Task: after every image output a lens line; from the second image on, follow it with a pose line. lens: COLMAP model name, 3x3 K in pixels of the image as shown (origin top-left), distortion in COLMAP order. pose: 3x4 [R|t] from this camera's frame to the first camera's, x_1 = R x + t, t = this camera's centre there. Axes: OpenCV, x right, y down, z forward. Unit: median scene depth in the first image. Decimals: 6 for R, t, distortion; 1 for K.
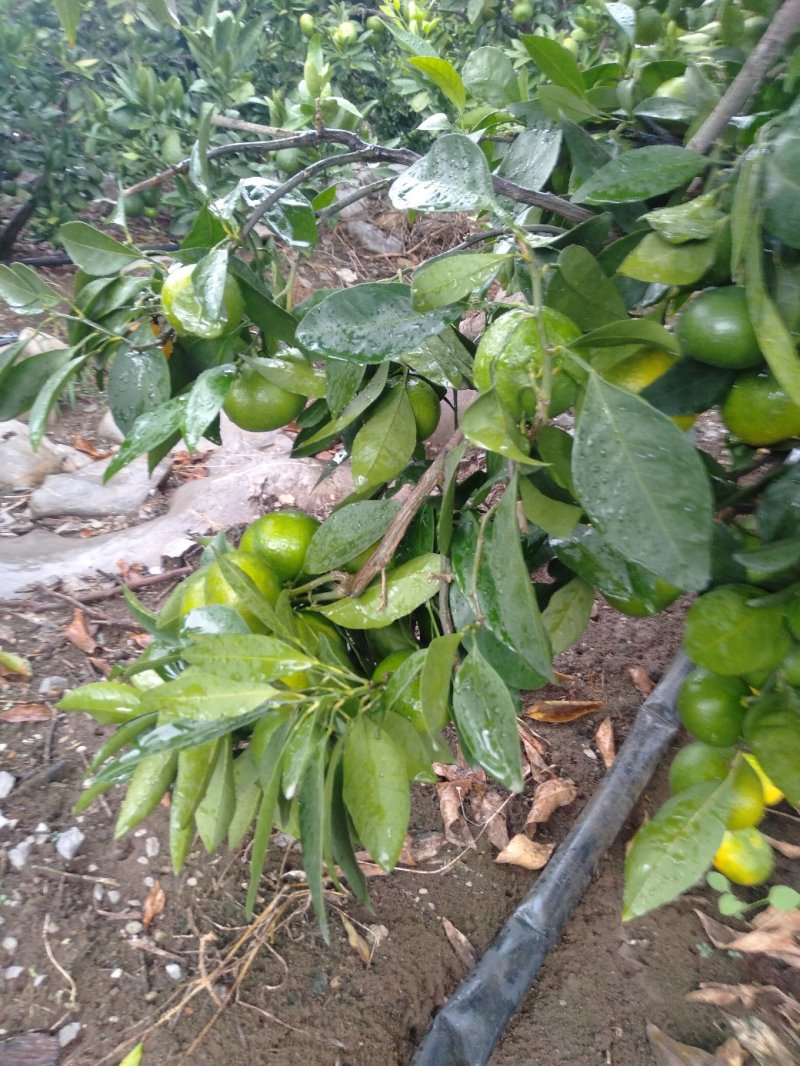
lens RADIAL K [[831.9, 0, 443.3], [0, 831.9, 549.8], [0, 0, 1]] dist [0.052877, -0.023842]
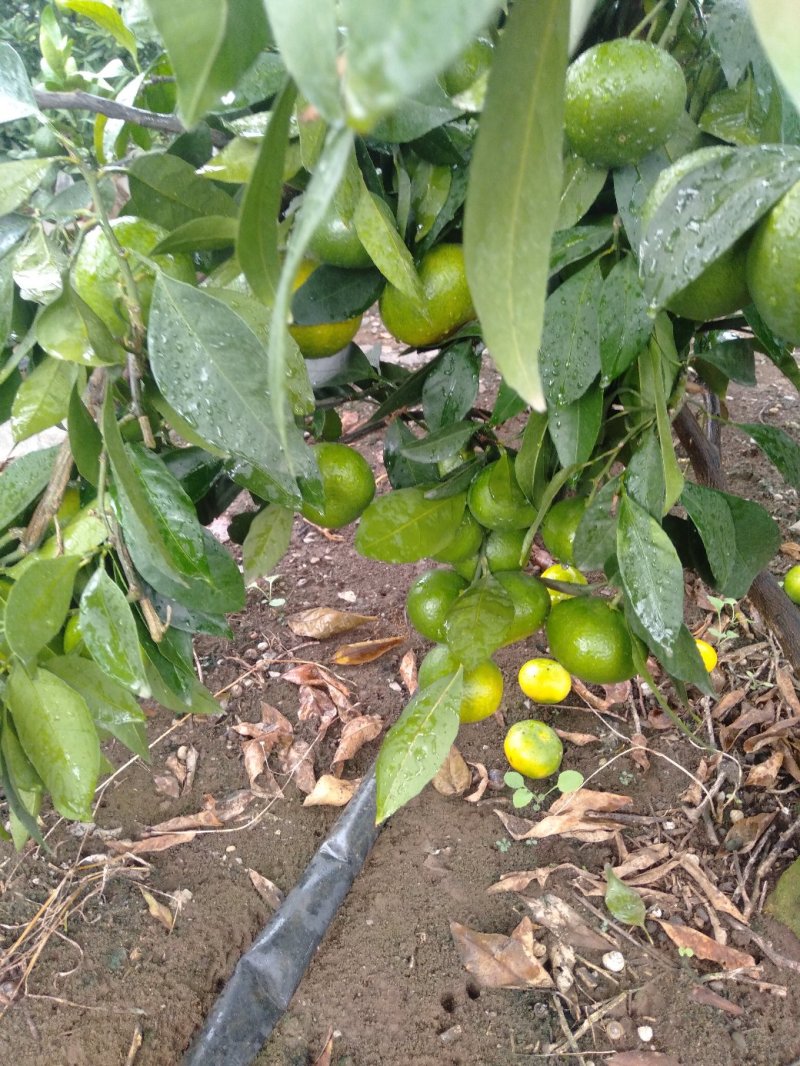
lens RADIAL K [[831.9, 0, 405.3], [0, 831.9, 534.9], [0, 0, 1]] dist [0.052877, -0.023842]
pose [[0.978848, -0.155956, 0.132415, 0.113539], [0.153449, 0.987731, 0.028991, 0.045956], [-0.135312, -0.008059, 0.990770, -0.012332]]
